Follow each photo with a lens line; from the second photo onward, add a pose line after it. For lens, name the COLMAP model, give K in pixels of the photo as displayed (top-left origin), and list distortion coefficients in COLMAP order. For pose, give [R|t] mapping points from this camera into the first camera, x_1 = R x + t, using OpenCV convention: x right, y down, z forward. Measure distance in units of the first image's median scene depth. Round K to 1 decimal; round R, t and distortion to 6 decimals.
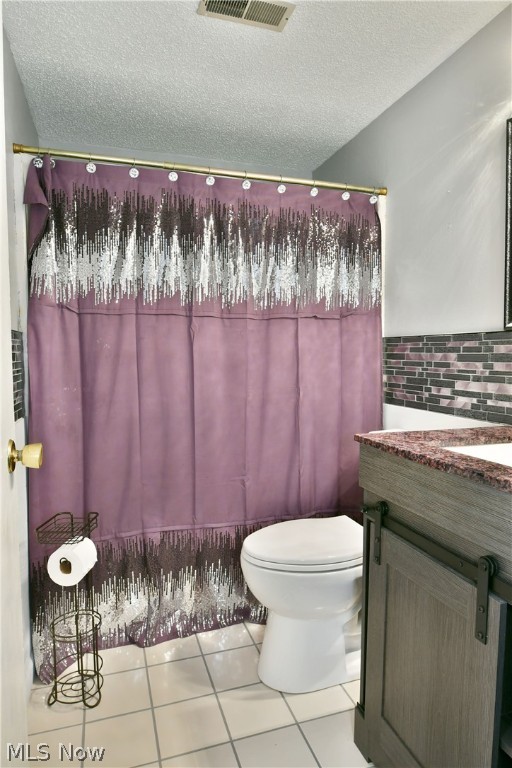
lens RADIAL K [[471.7, 0, 257.4], [0, 471.7, 384.5], [0, 0, 1]] dist [-0.010939, -0.007085]
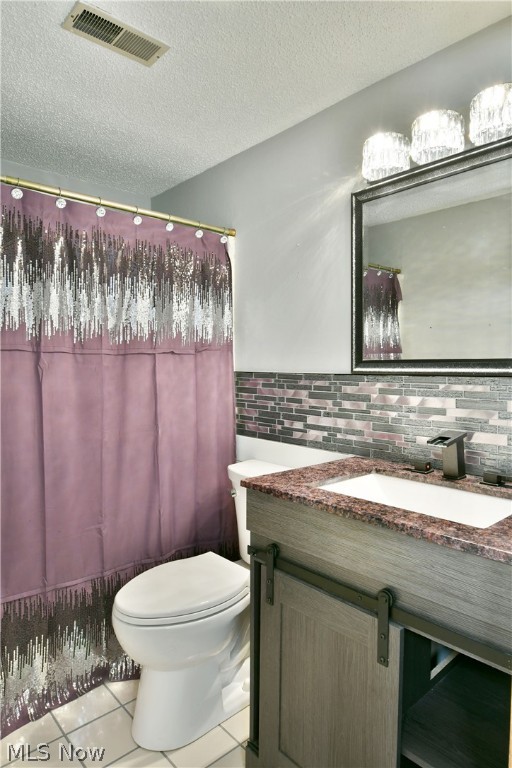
lens RADIAL K [[471.7, 0, 258.1], [0, 471.7, 384.4], [0, 0, 1]] dist [-0.010939, -0.007085]
pose [[0.914925, -0.013347, 0.403404, -0.122858], [0.022636, 0.999577, -0.018268, -0.059340], [-0.402989, 0.025845, 0.914840, 0.027949]]
